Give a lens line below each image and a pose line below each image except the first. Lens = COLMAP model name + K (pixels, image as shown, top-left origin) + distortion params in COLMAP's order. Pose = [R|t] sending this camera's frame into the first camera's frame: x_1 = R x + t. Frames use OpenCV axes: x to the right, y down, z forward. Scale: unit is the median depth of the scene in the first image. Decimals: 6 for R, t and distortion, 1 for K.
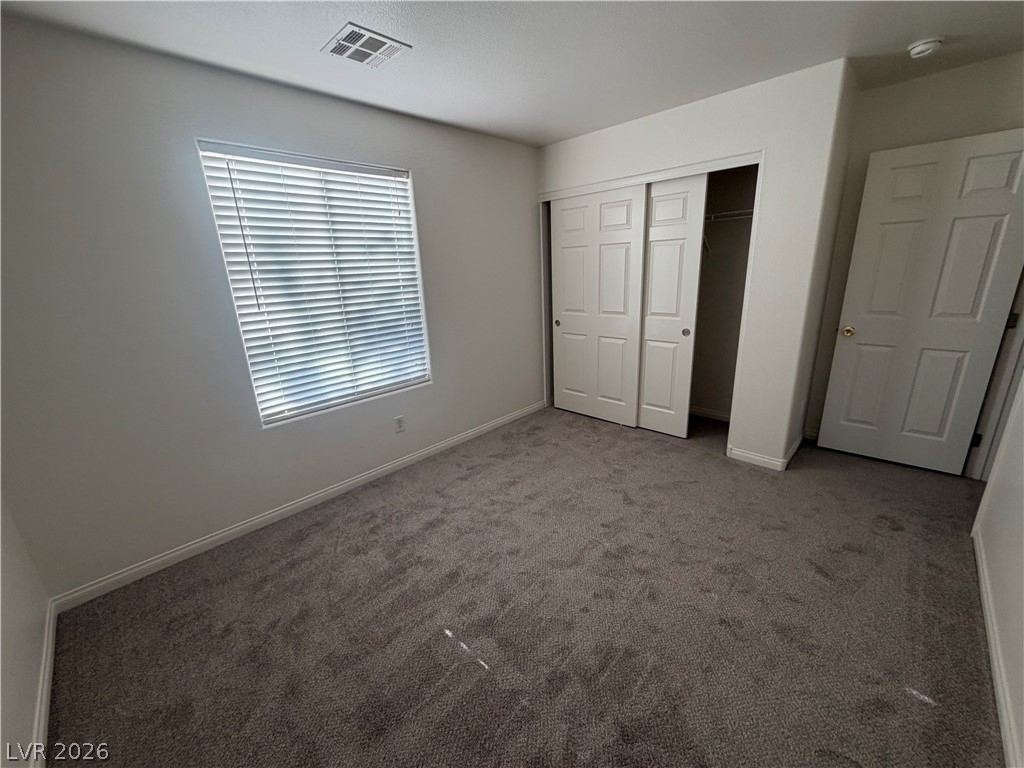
lens RADIAL K [[406.7, 0, 510.5], [0, 406.7, 384.5], [0, 0, 1]] dist [0.000424, 0.000197]
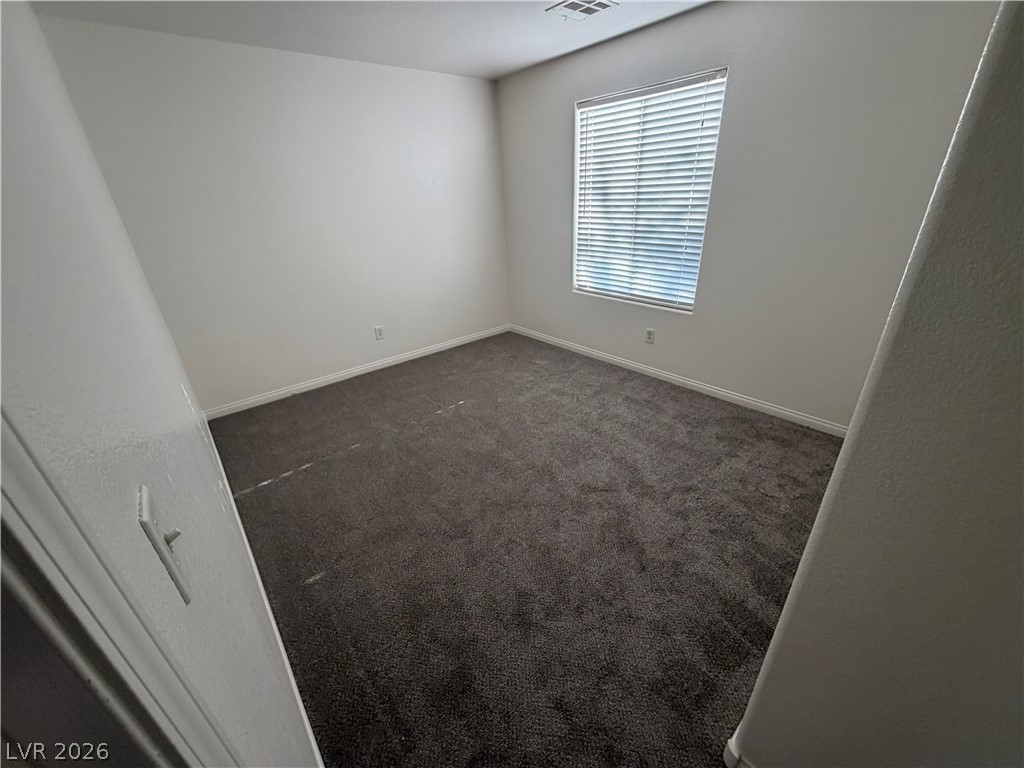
lens RADIAL K [[406.7, 0, 514.1], [0, 406.7, 384.4], [0, 0, 1]] dist [0.000424, 0.000197]
pose [[-0.088603, 0.466715, -0.879958, 0.886665], [-0.238256, 0.847857, 0.473679, -0.253557], [0.967152, 0.251625, 0.036075, 0.701565]]
